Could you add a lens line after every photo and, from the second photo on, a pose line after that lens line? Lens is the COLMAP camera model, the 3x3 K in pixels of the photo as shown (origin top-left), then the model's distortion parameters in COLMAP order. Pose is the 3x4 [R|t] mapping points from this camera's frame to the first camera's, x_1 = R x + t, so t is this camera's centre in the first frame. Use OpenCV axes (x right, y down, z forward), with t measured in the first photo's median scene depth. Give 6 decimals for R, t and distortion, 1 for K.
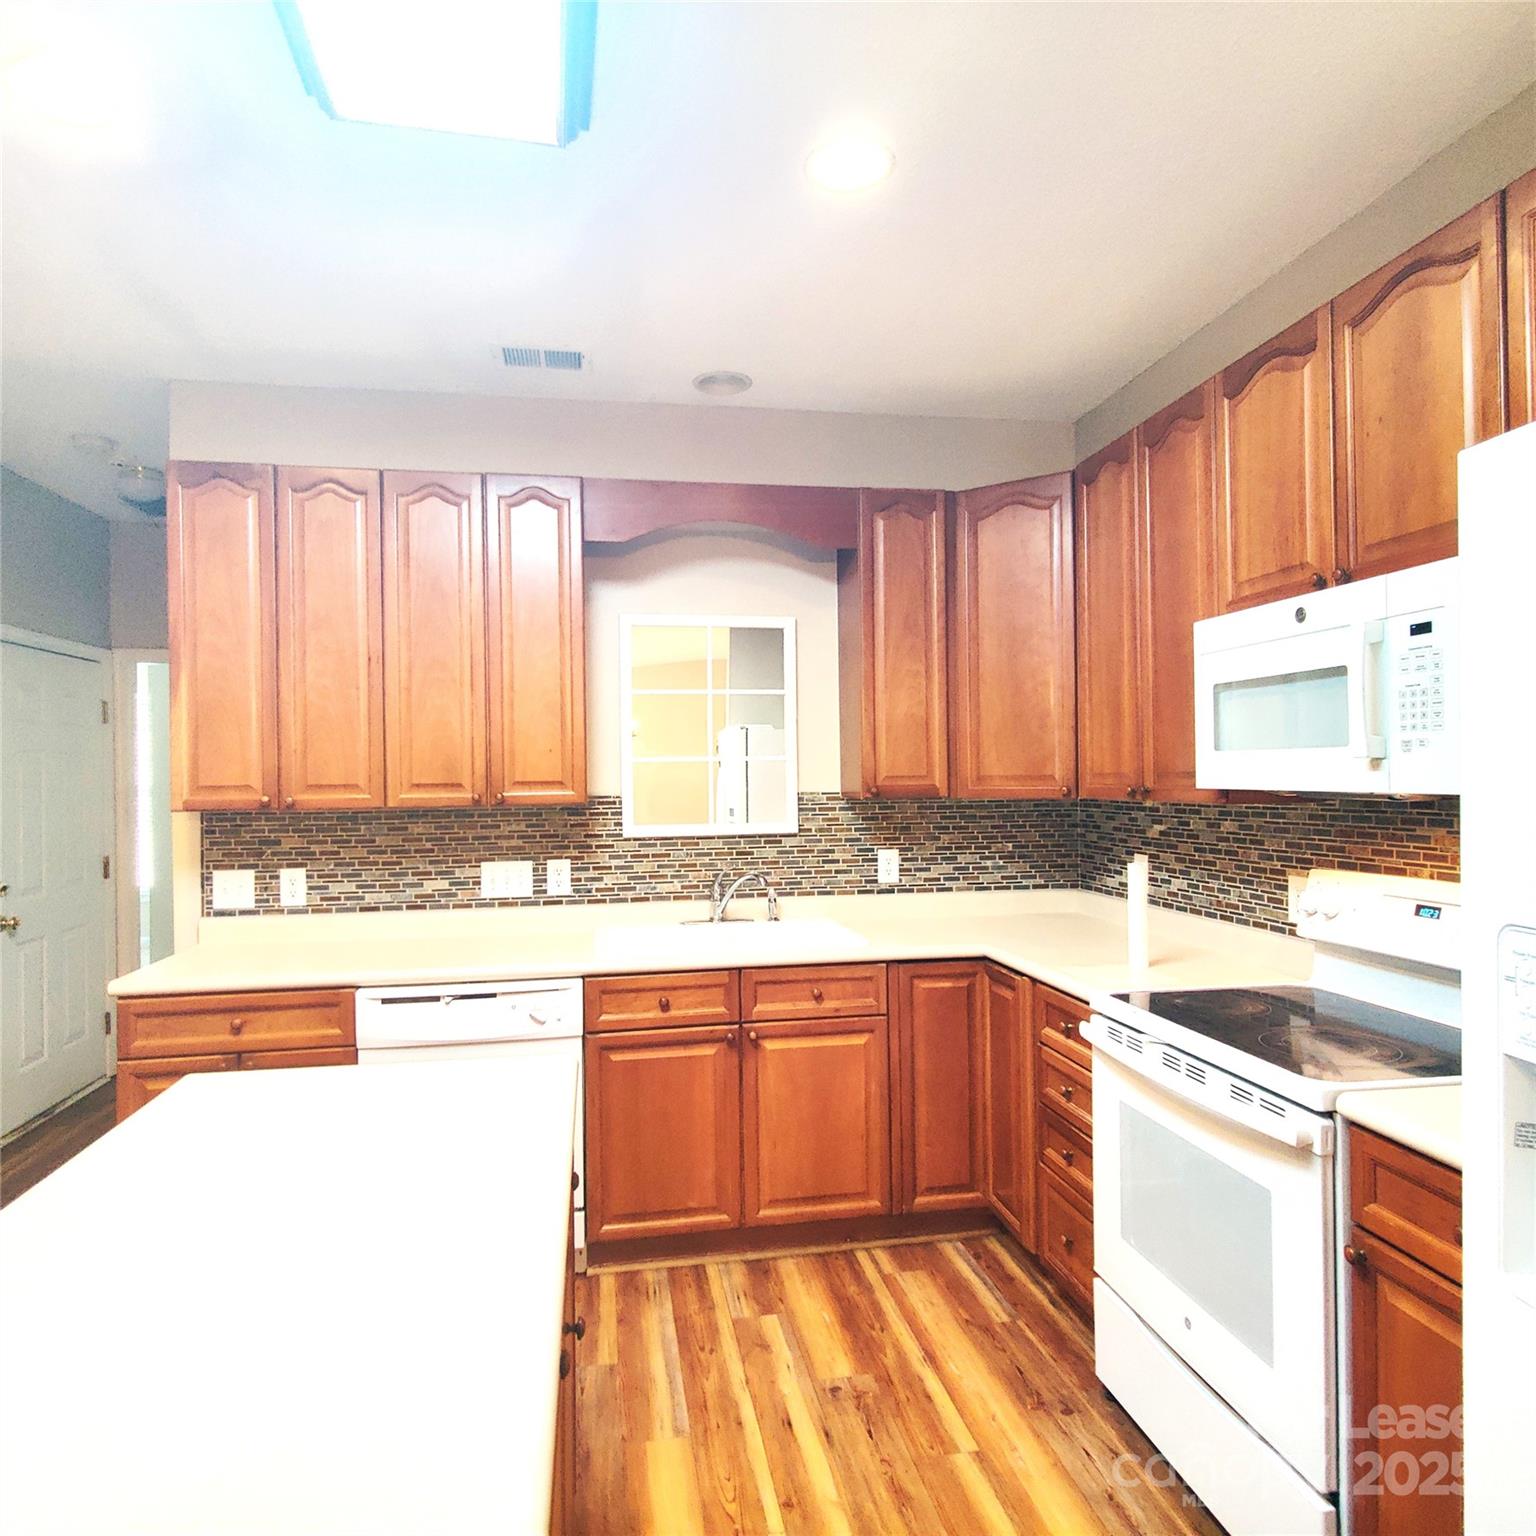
lens RADIAL K [[994.6, 0, 768.0], [0, 994.6, 768.0], [0, 0, 1]] dist [0.013060, -0.000489]
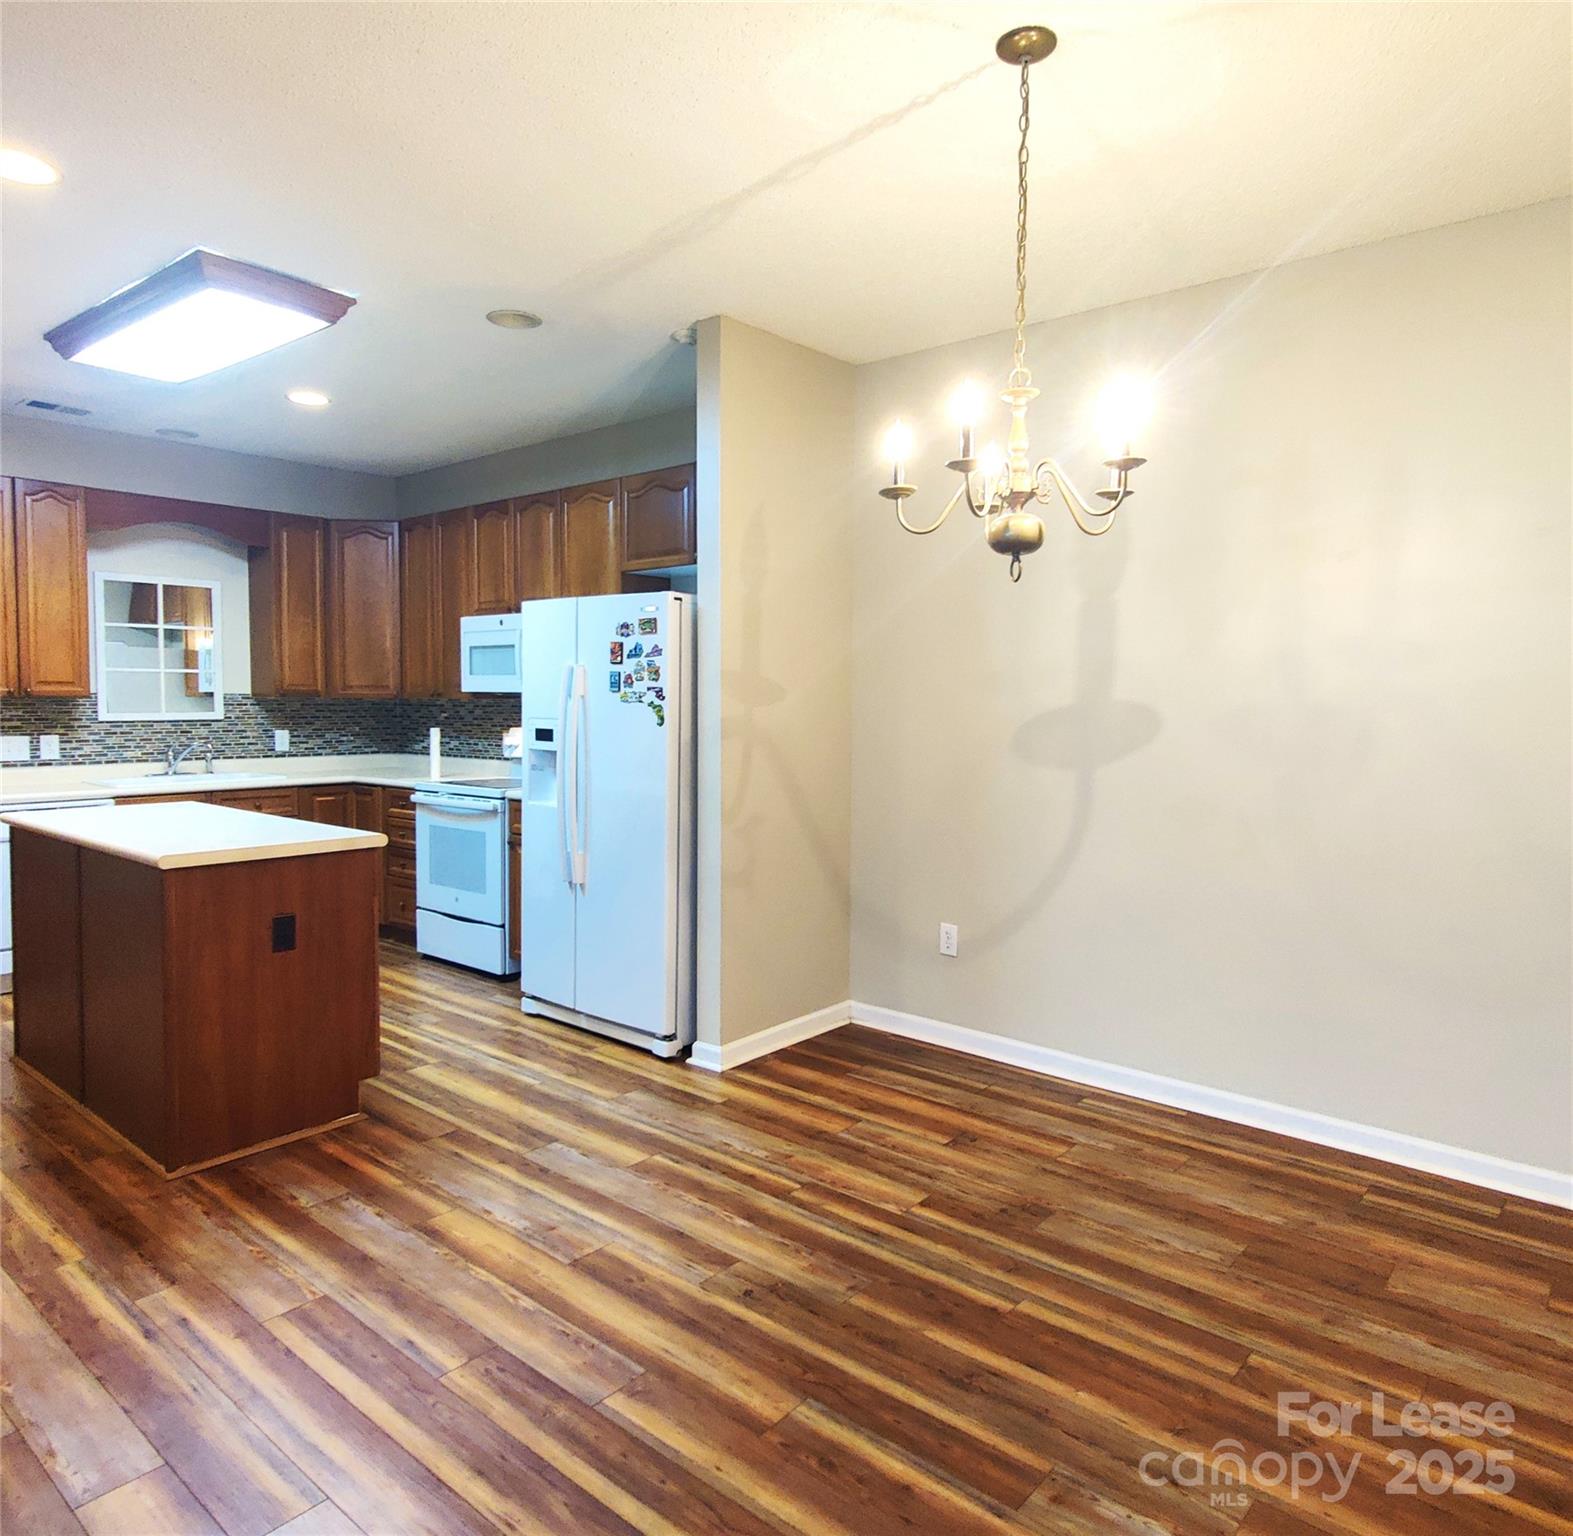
lens RADIAL K [[1102.6, 0, 794.8], [0, 1102.6, 761.6], [0, 0, 1]] dist [0.002254, 0.000548]
pose [[0.770304, -0.018470, 0.637409, -0.418316], [-0.021455, 0.998264, 0.054854, 0.017923], [-0.637315, -0.055930, 0.768571, -1.006702]]
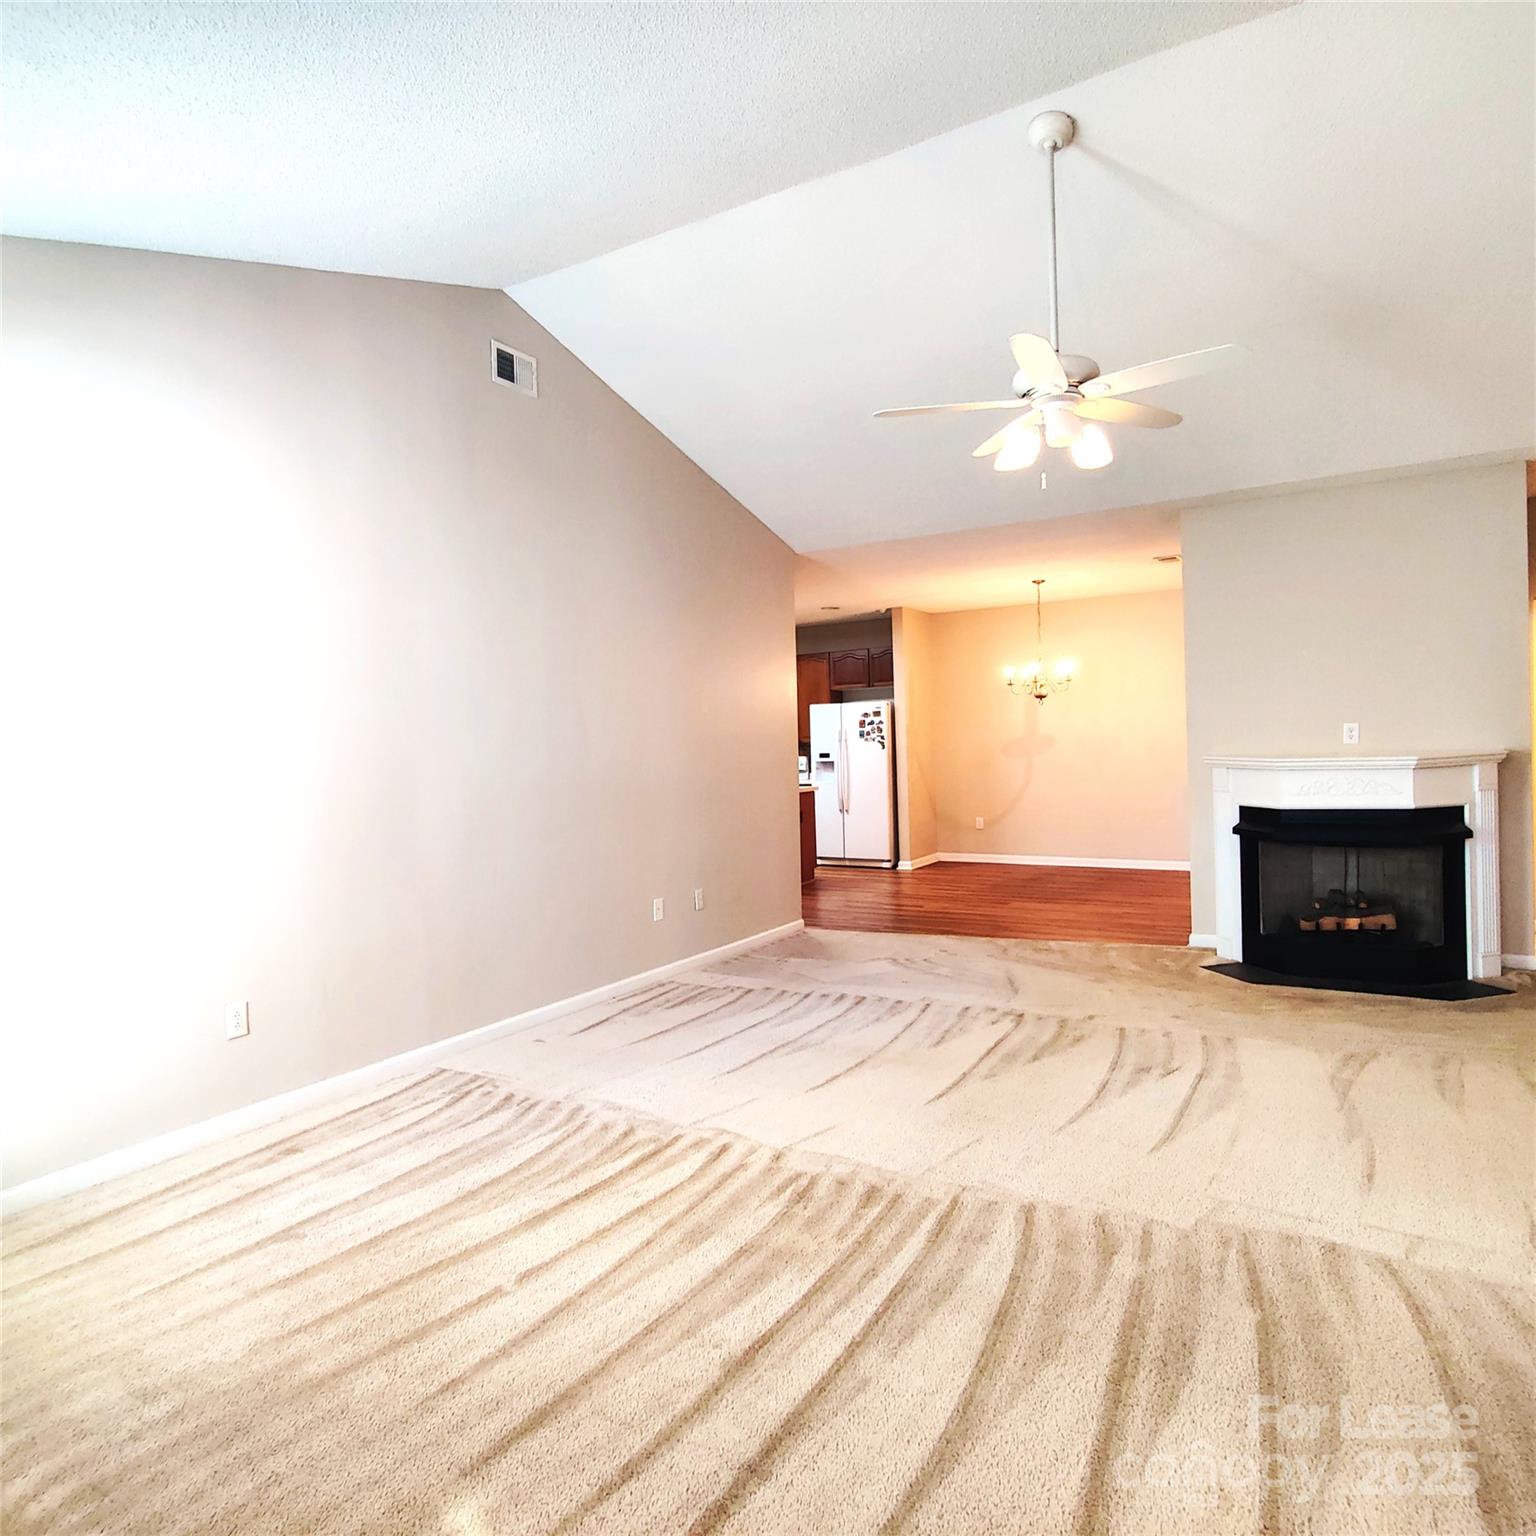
lens RADIAL K [[1013.3, 0, 762.3], [0, 1013.3, 773.6], [0, 0, 1]] dist [0.003931, -0.001919]
pose [[0.657169, -0.028136, 0.753218, -2.442848], [0.016976, 0.999602, 0.022528, 0.048624], [-0.753552, -0.002018, 0.657386, -1.787235]]
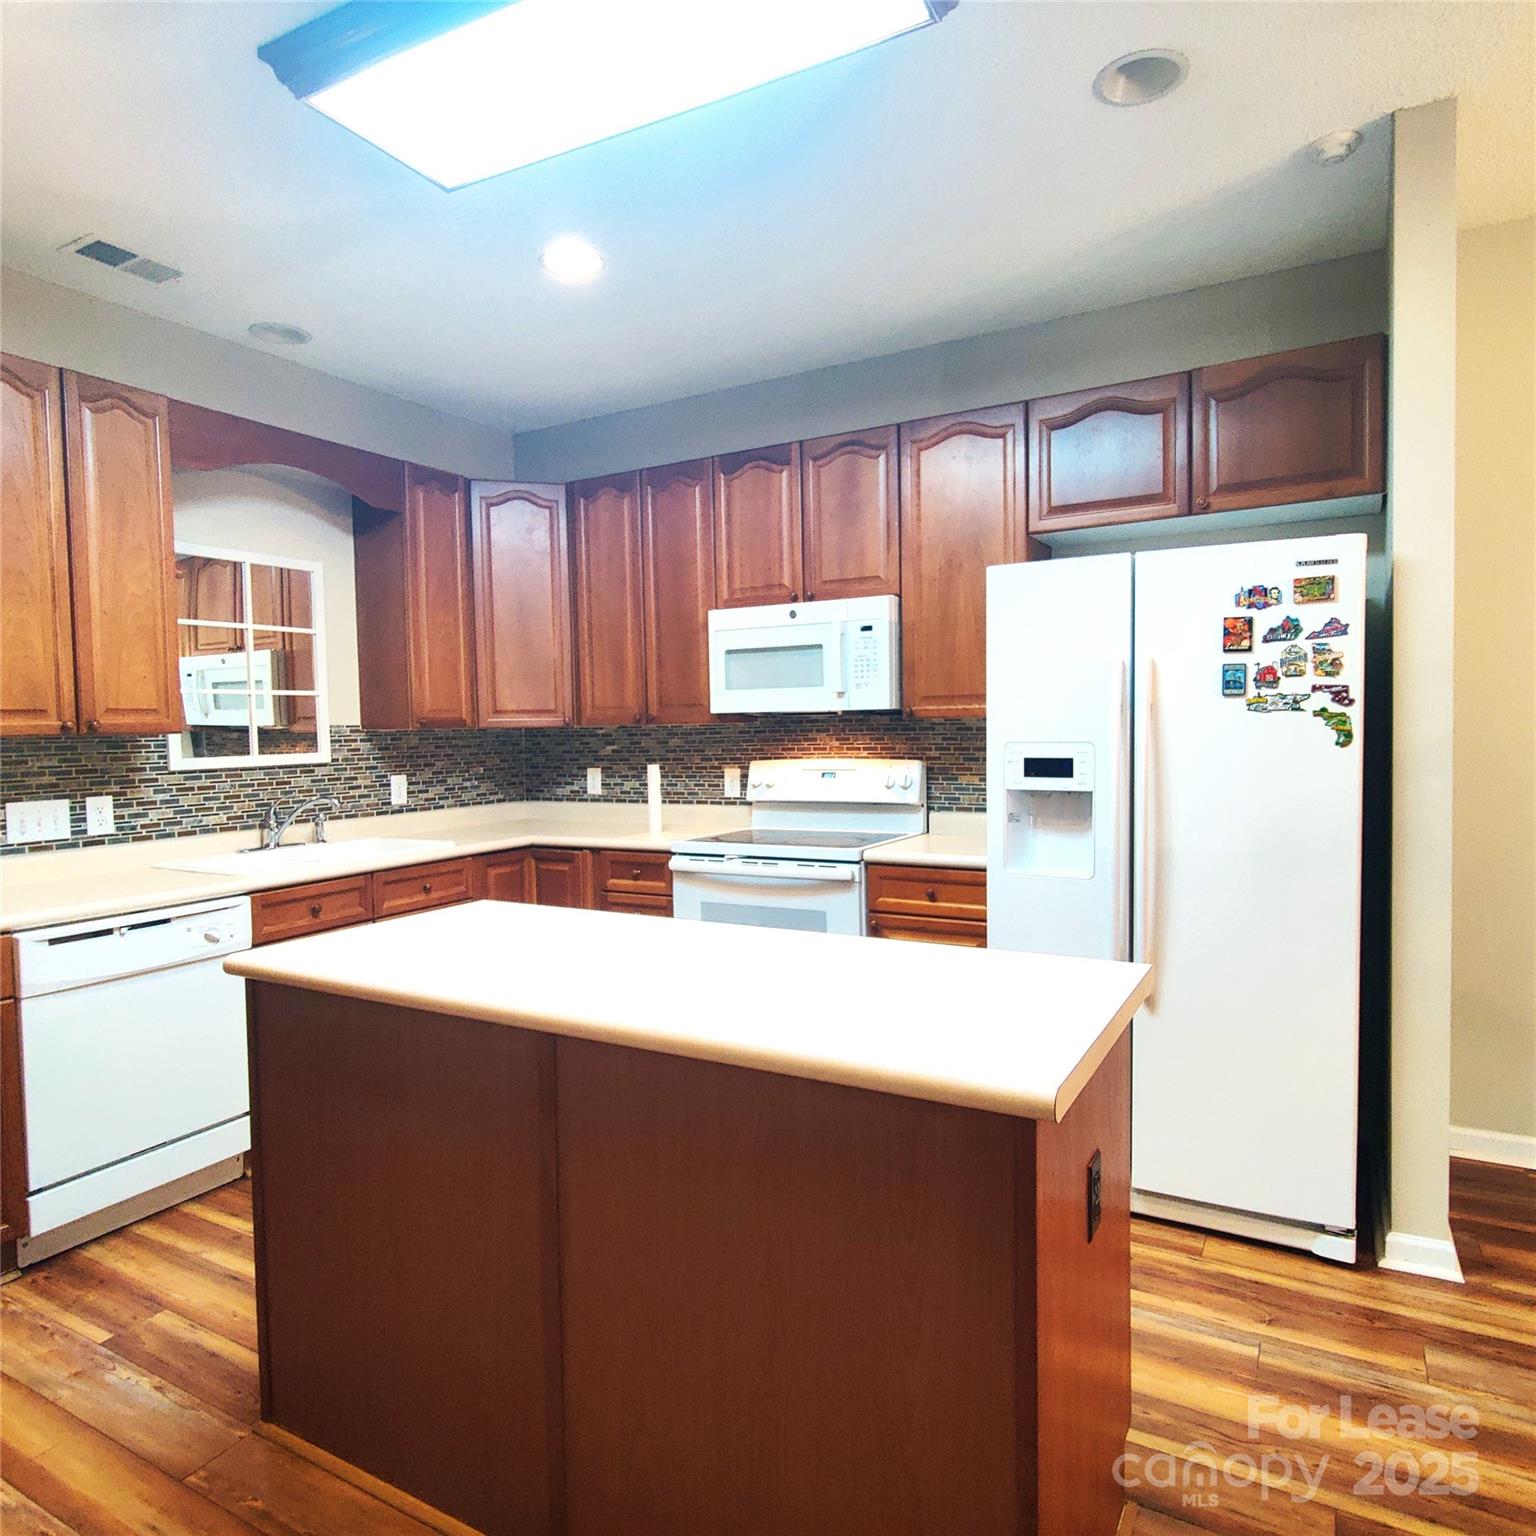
lens RADIAL K [[1013.3, 0, 762.3], [0, 1013.3, 773.6], [0, 0, 1]] dist [0.003931, -0.001919]
pose [[0.631601, -0.036223, 0.774447, -0.571763], [0.006043, 0.999108, 0.041802, 0.036284], [-0.775270, -0.021722, 0.631256, -0.078660]]
